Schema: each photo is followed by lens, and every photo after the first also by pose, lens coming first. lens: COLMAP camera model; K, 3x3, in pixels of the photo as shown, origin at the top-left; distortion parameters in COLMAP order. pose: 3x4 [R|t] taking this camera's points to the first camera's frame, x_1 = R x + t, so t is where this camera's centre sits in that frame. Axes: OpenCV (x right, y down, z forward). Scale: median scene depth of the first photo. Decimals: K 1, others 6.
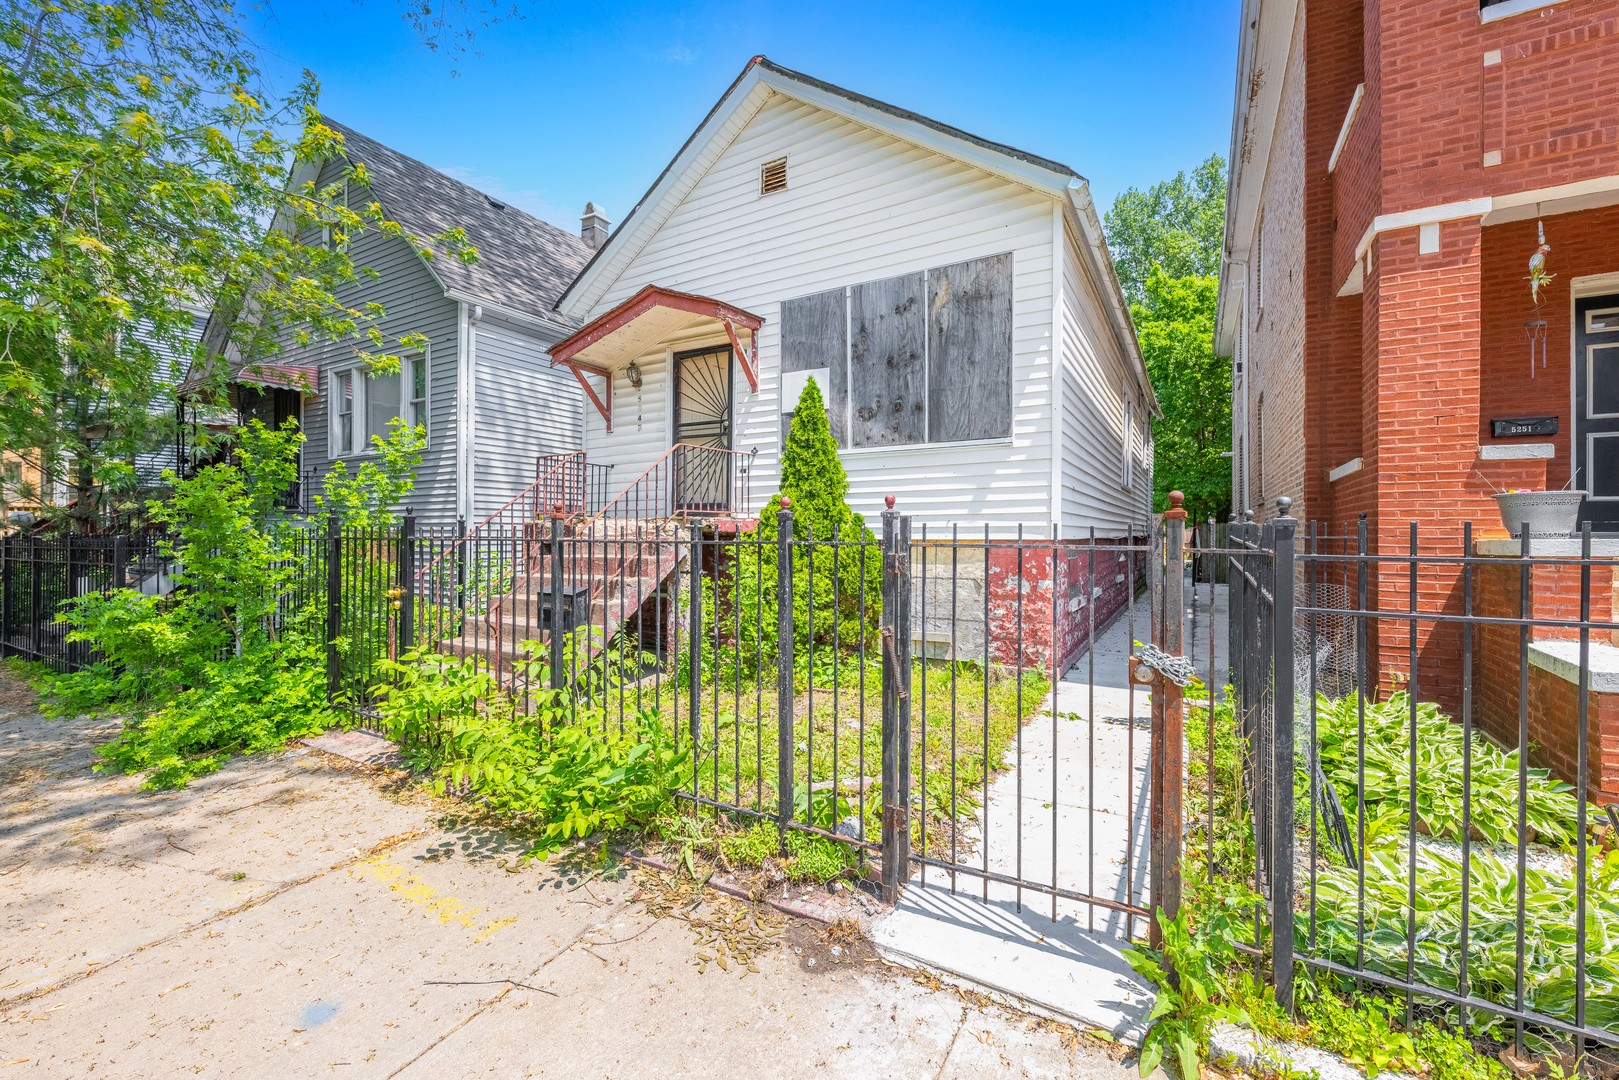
lens RADIAL K [[692.4, 0, 818.8], [0, 692.4, 525.5], [0, 0, 1]] dist [0.000806, -0.001056]
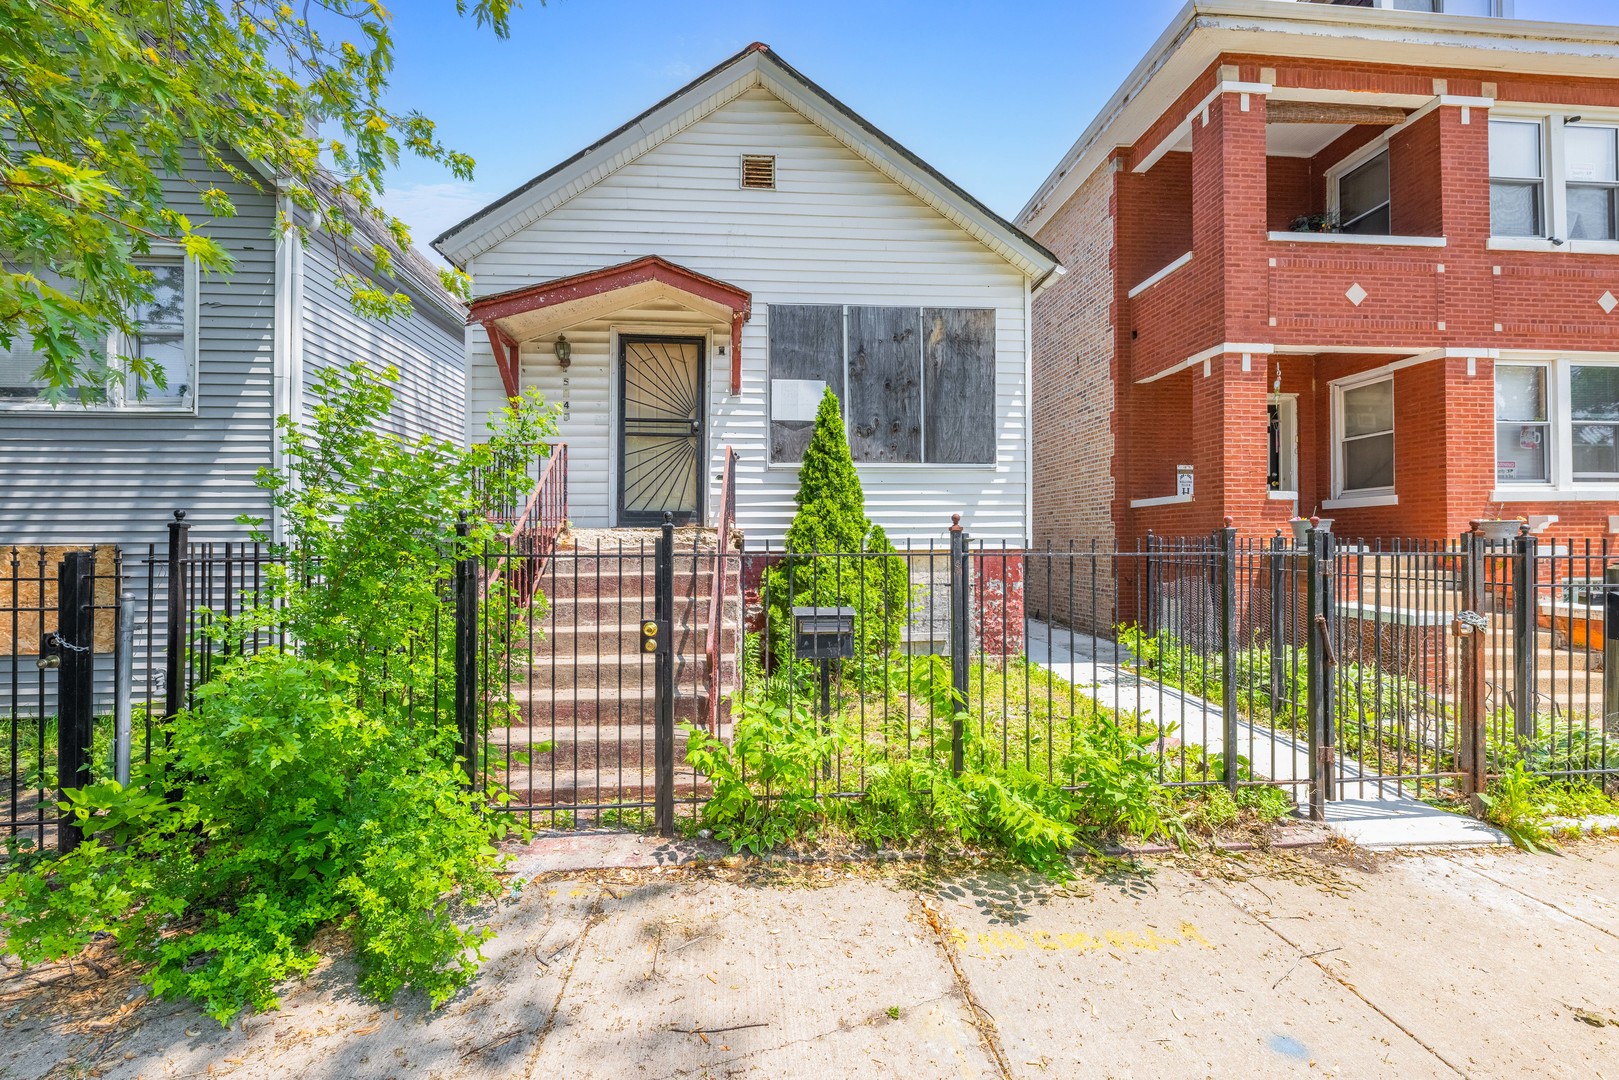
lens RADIAL K [[692.4, 0, 818.8], [0, 692.4, 525.5], [0, 0, 1]] dist [0.000806, -0.001056]
pose [[0.803869, 0.012580, 0.594673, -0.604225], [-0.003548, 0.999860, -0.016355, -0.000426], [-0.594796, 0.011037, 0.803801, 0.200341]]
